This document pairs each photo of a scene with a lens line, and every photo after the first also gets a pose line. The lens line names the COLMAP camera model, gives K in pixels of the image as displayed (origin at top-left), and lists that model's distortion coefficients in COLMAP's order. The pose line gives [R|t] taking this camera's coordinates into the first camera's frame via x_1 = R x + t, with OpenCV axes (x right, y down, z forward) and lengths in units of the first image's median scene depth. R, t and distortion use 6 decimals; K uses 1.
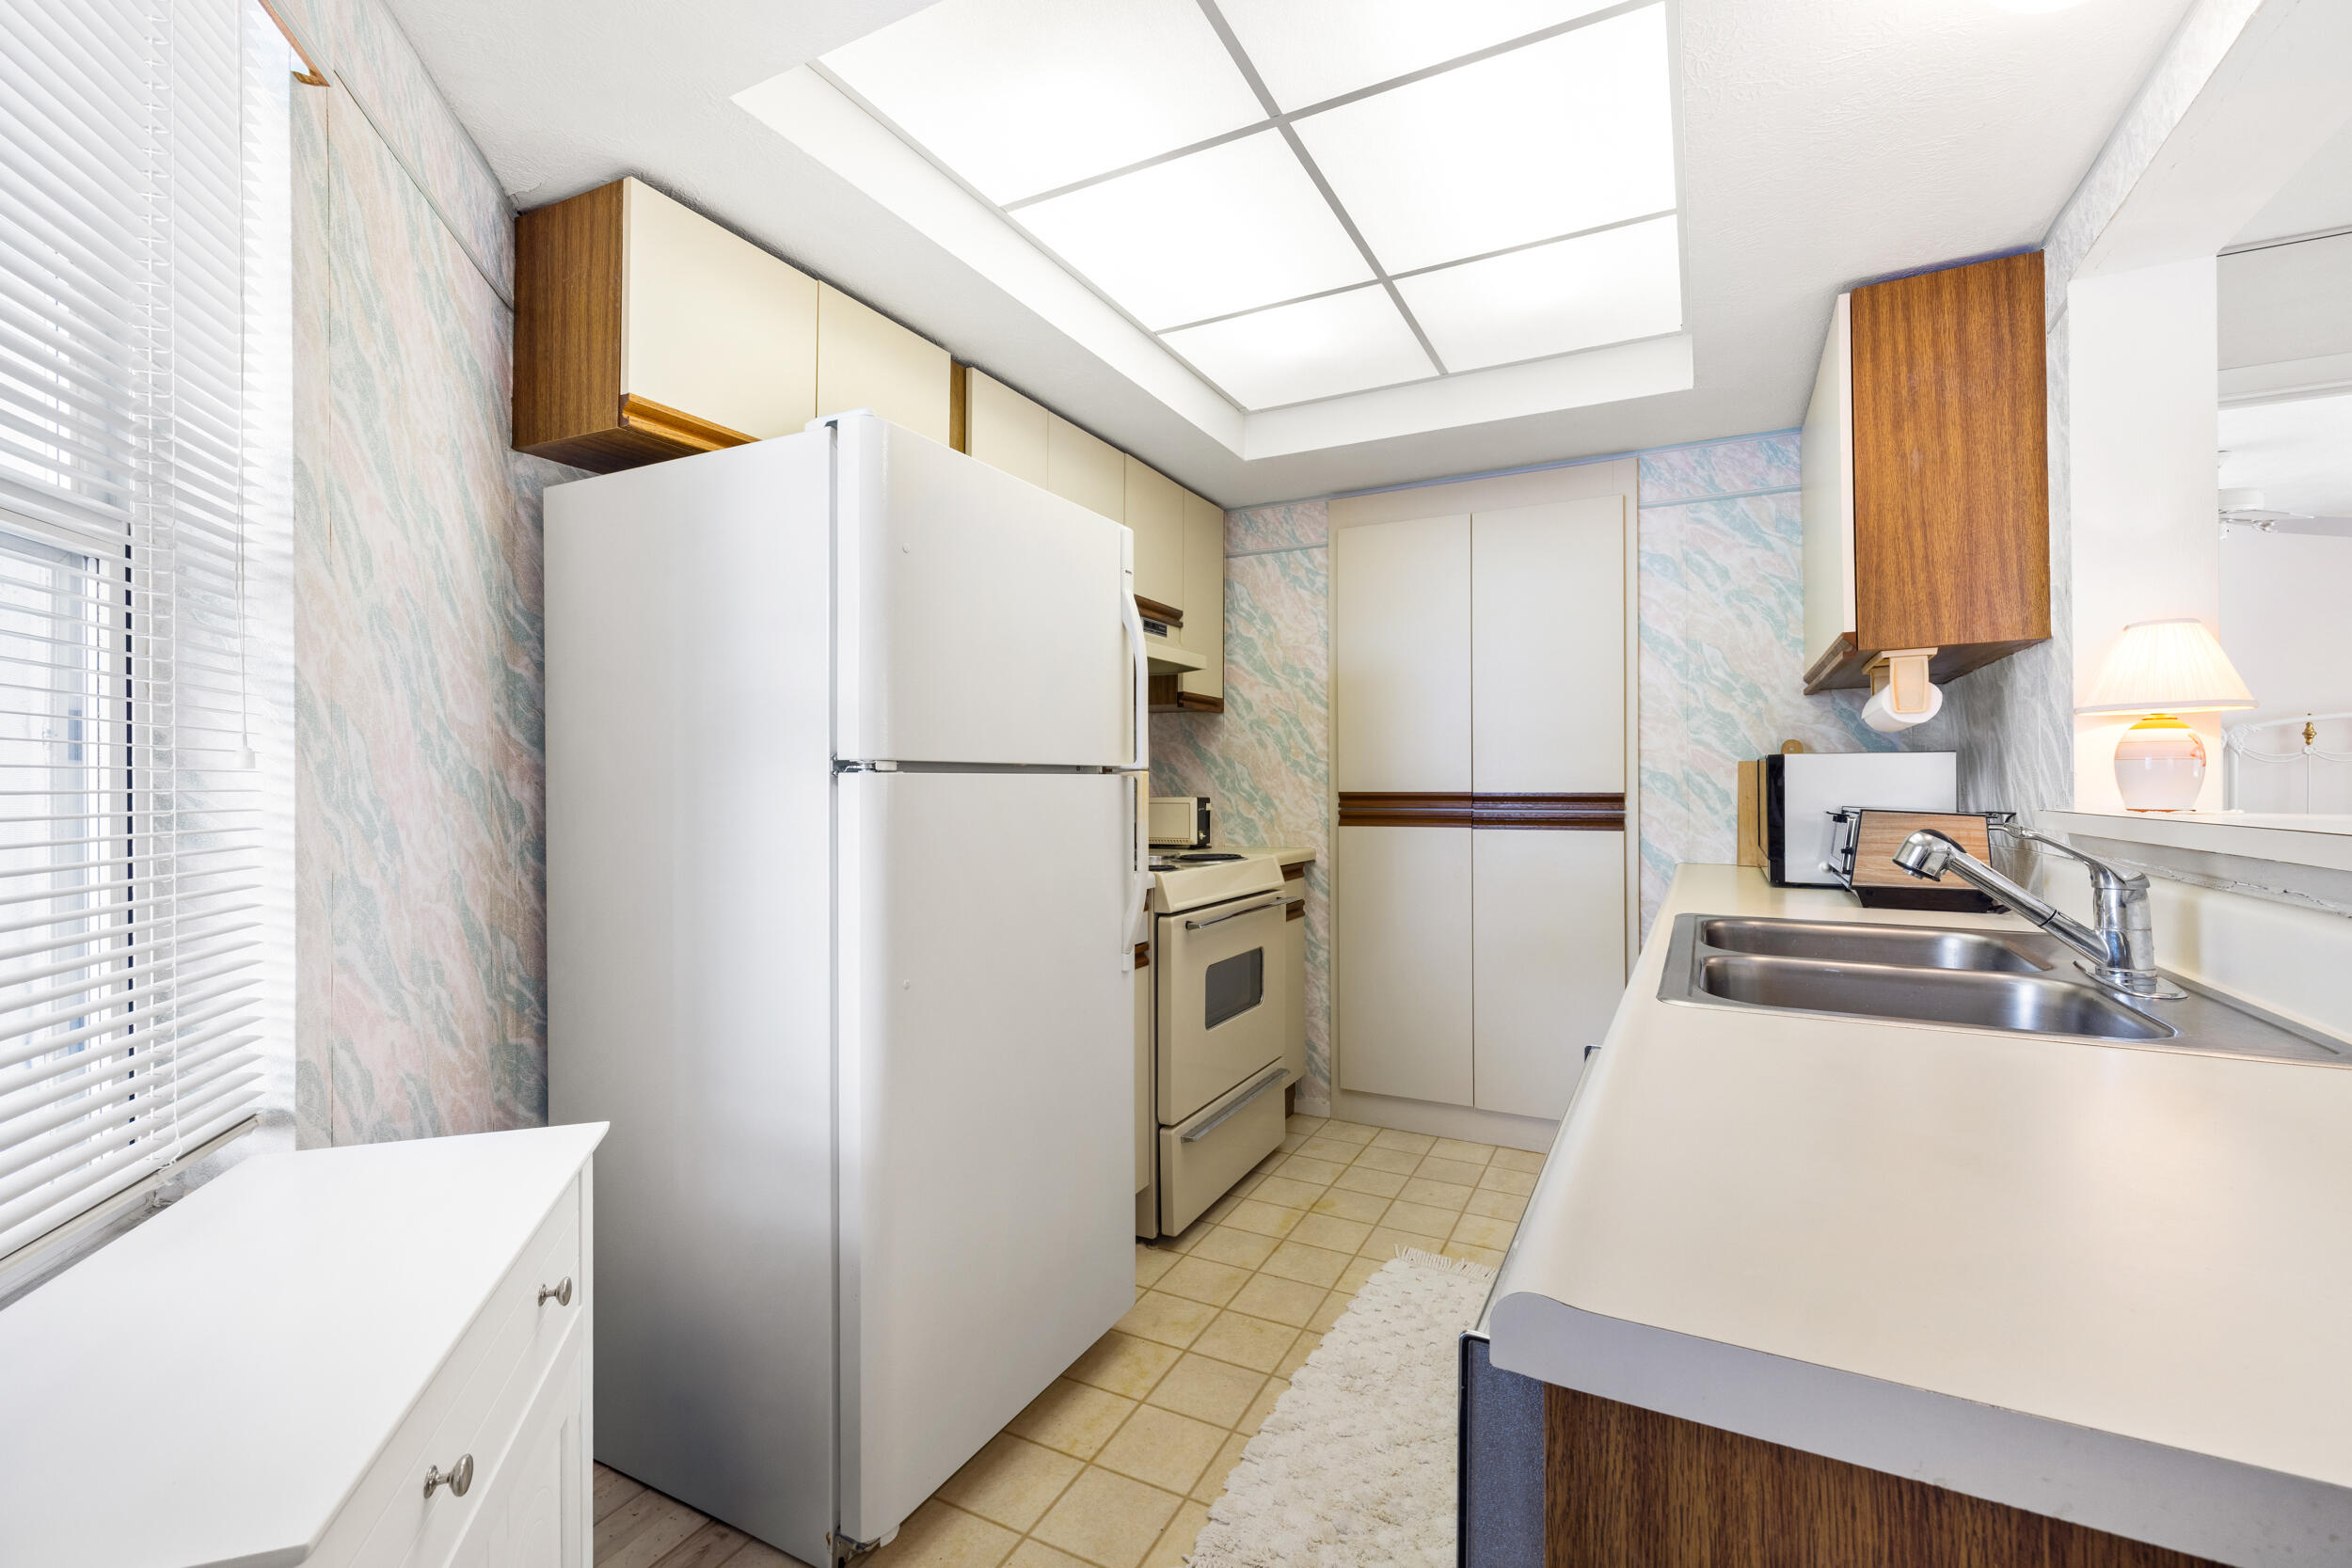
lens RADIAL K [[1015.9, 0, 1168.1], [0, 1015.9, 778.9], [0, 0, 1]] dist [-0.002541, 0.000048]
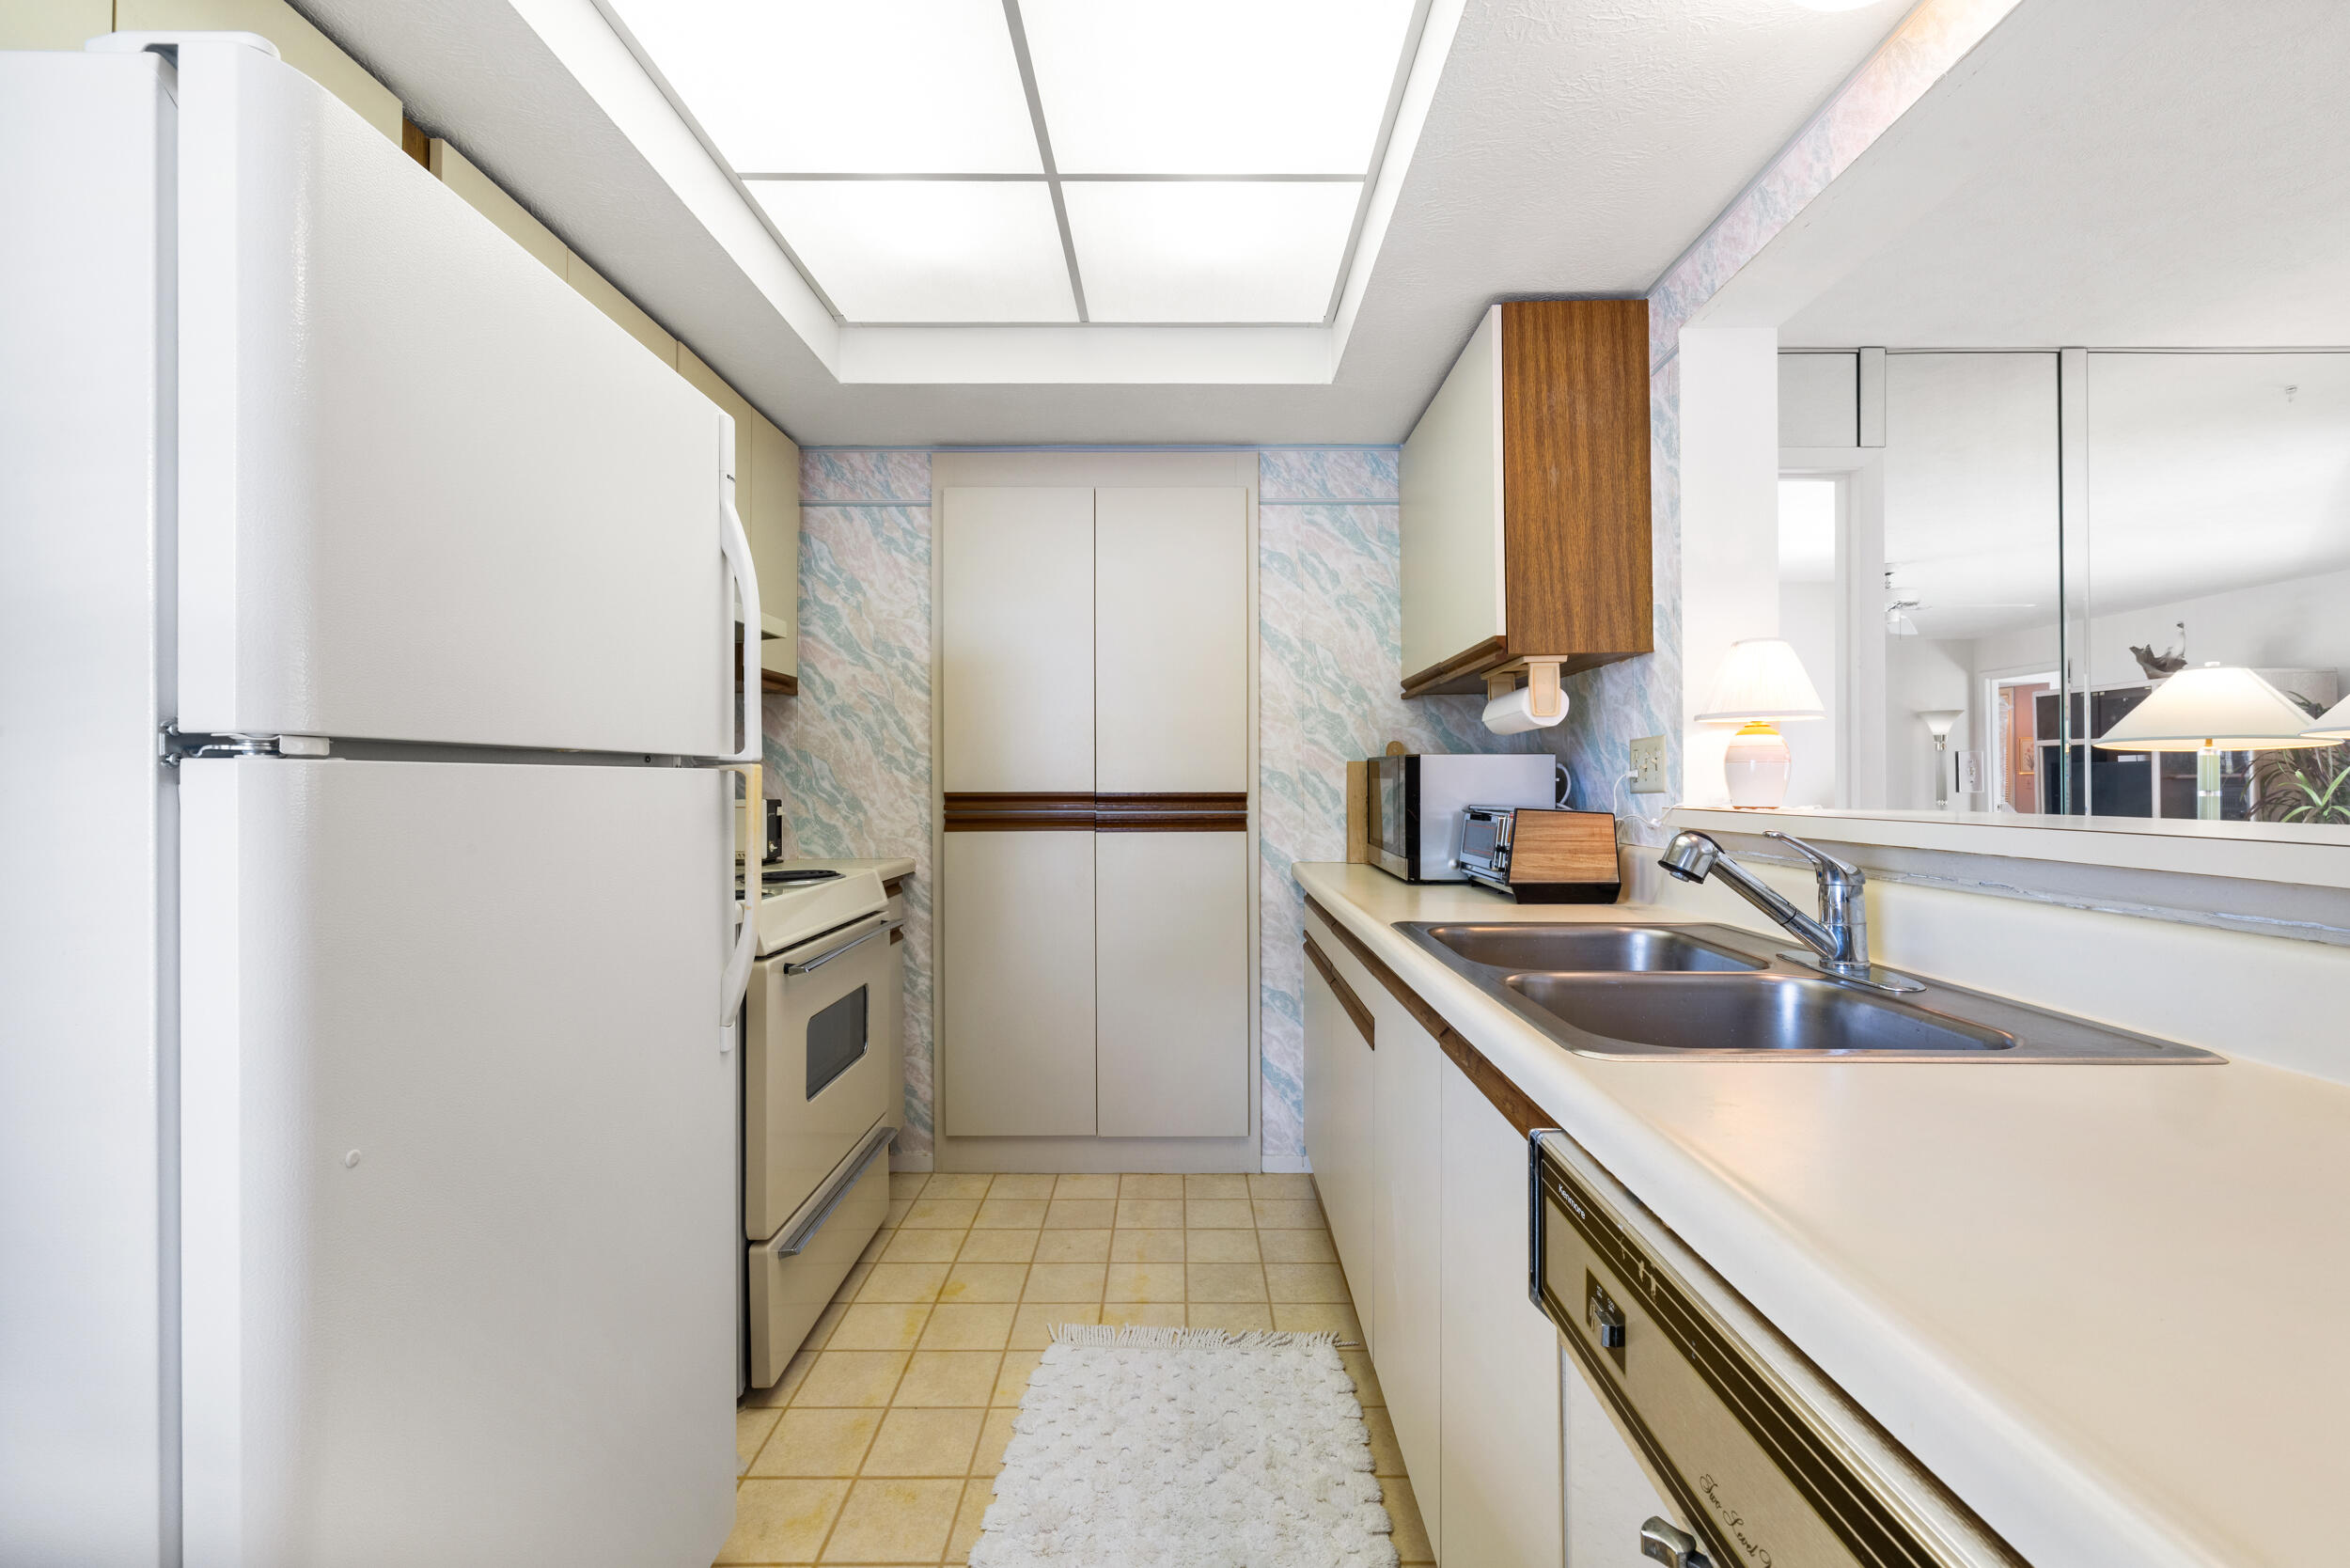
lens RADIAL K [[1015.1, 0, 1188.9], [0, 1015.1, 782.7], [0, 0, 1]] dist [-0.002541, 0.000048]
pose [[0.883670, 0.001735, 0.468107, -0.075493], [-0.003819, 0.999987, 0.003502, 0.001421], [-0.468094, -0.004882, 0.883665, 0.207615]]
